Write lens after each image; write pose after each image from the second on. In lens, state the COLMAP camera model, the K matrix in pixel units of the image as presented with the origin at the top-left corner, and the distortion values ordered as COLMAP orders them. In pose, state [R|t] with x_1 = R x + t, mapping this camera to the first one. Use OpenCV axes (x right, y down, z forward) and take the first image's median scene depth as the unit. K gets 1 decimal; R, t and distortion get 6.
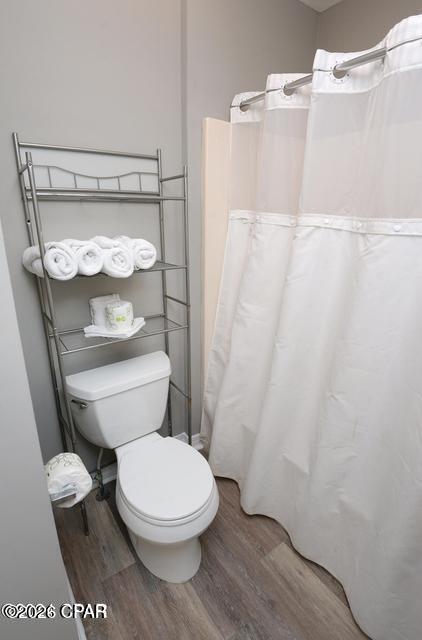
lens RADIAL K [[326.3, 0, 211.0], [0, 326.3, 320.0], [0, 0, 1]] dist [0.001514, -0.024655]
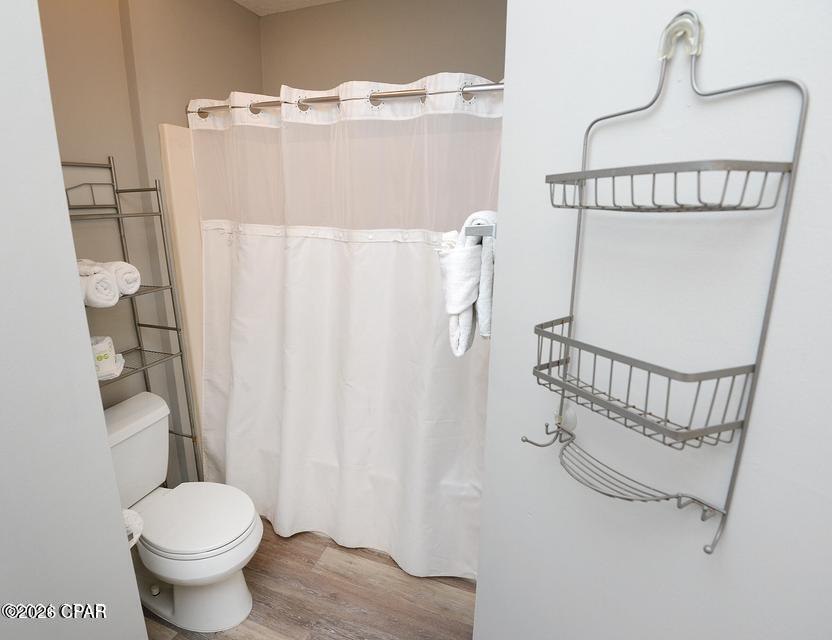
lens RADIAL K [[492.0, 0, 416.0], [0, 492.0, 320.0], [0, 0, 1]] dist [-0.000632, -0.000177]
pose [[0.806927, -0.154458, 0.570098, -0.331336], [0.187433, 0.982277, 0.000834, 0.052838], [-0.560123, 0.106182, 0.821576, -0.496205]]
